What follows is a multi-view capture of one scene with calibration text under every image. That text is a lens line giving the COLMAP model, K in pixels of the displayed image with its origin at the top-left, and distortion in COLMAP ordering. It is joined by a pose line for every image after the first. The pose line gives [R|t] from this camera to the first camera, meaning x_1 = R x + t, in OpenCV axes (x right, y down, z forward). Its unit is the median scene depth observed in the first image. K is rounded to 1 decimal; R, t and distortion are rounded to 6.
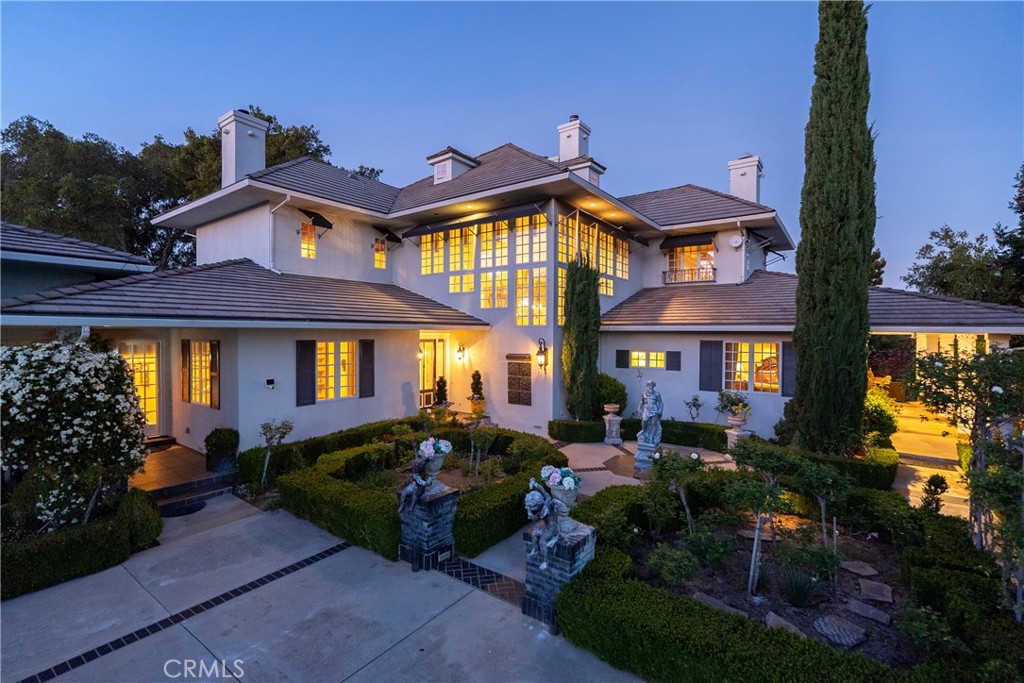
lens RADIAL K [[462.8, 0, 495.7], [0, 462.8, 332.2], [0, 0, 1]] dist [-0.002162, 0.000004]
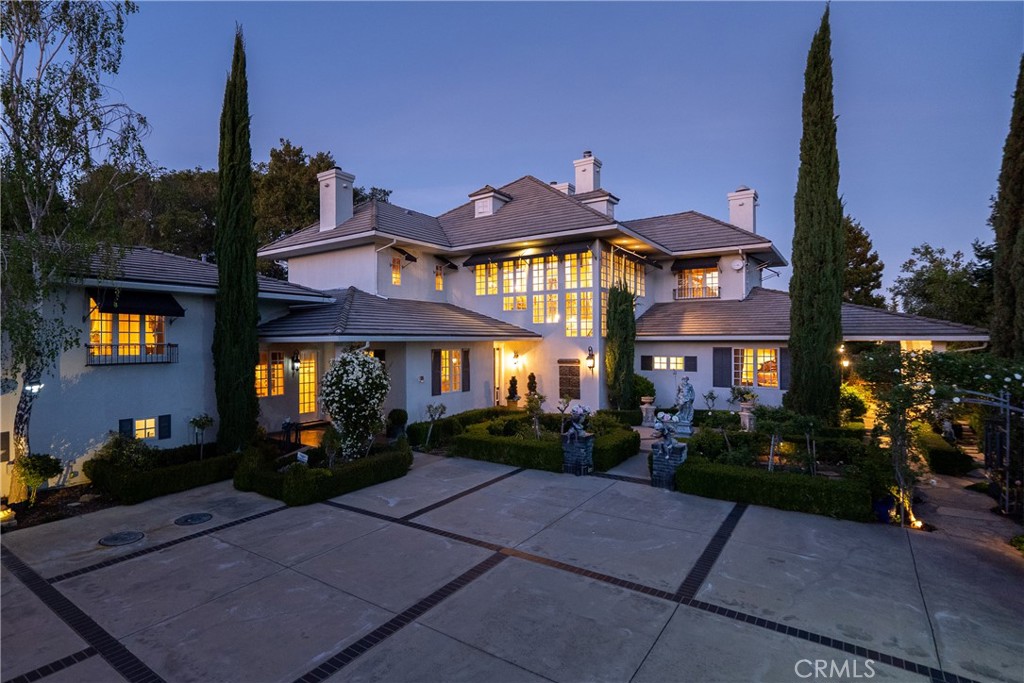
lens RADIAL K [[450.6, 0, 476.4], [0, 450.6, 333.5], [0, 0, 1]] dist [0.000742, 0.000050]
pose [[0.999458, -0.008906, -0.031678, -0.161511], [0.008343, 0.999805, -0.017874, -0.003548], [0.031831, 0.017600, 0.999338, -0.247739]]
